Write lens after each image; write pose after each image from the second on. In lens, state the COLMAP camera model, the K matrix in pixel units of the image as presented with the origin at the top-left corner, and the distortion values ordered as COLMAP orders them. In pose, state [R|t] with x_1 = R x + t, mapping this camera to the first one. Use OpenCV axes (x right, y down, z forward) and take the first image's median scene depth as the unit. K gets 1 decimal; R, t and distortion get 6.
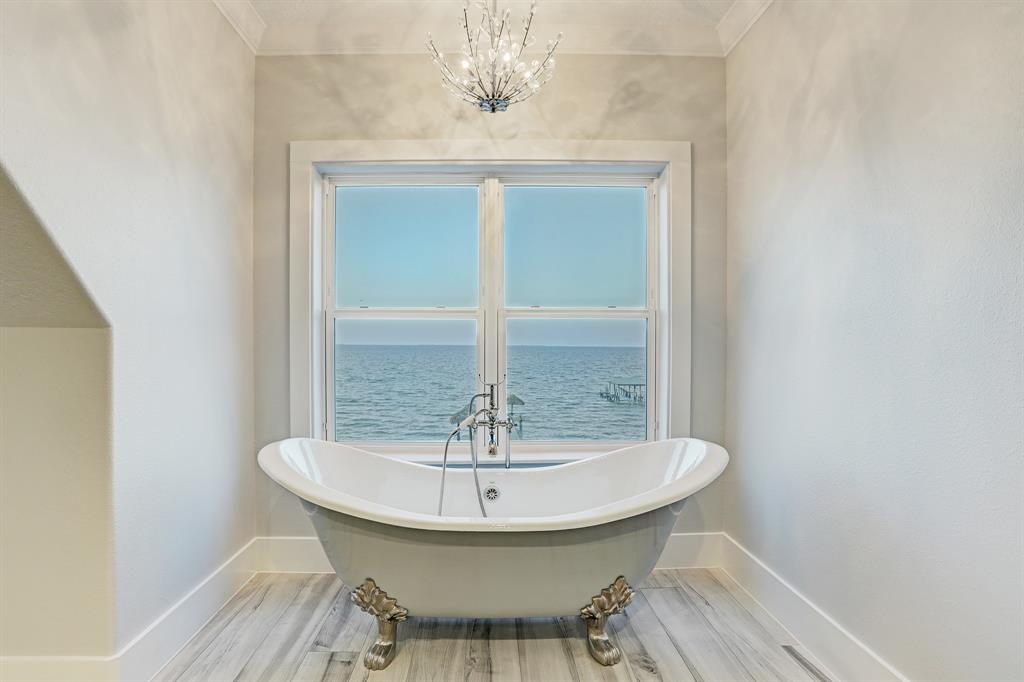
lens RADIAL K [[508.4, 0, 521.9], [0, 508.4, 335.8], [0, 0, 1]] dist [-0.001210, 0.000046]
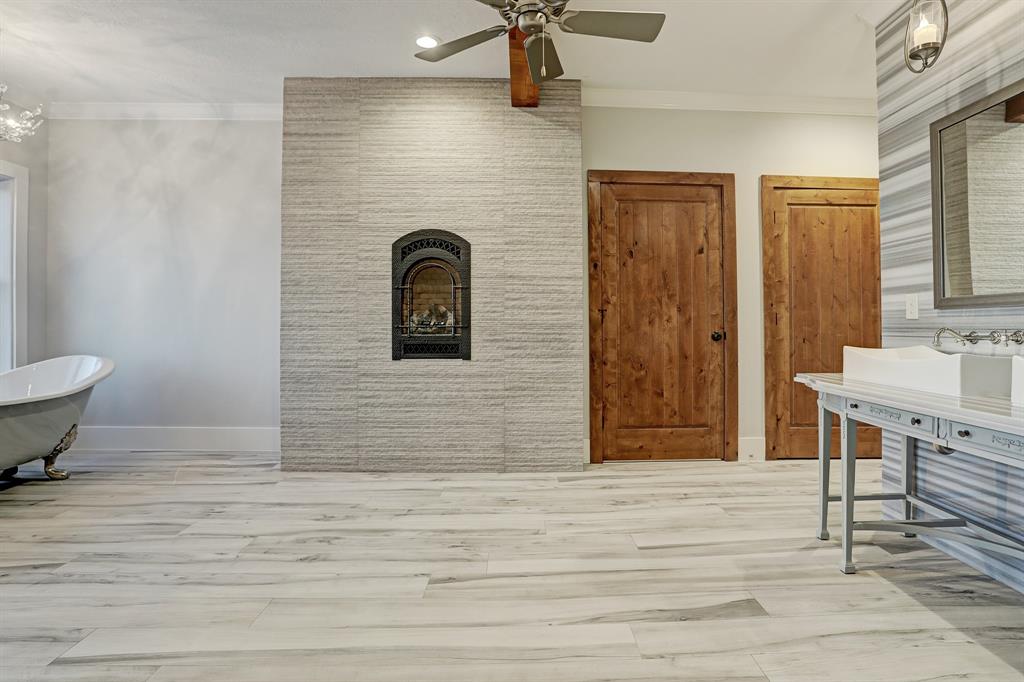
lens RADIAL K [[508.4, 0, 521.9], [0, 508.4, 335.8], [0, 0, 1]] dist [-0.001210, 0.000046]
pose [[0.034767, -0.001918, 0.999394, -1.228335], [0.001734, 0.999997, 0.001858, 0.120789], [-0.999394, 0.001668, 0.034770, -0.549086]]
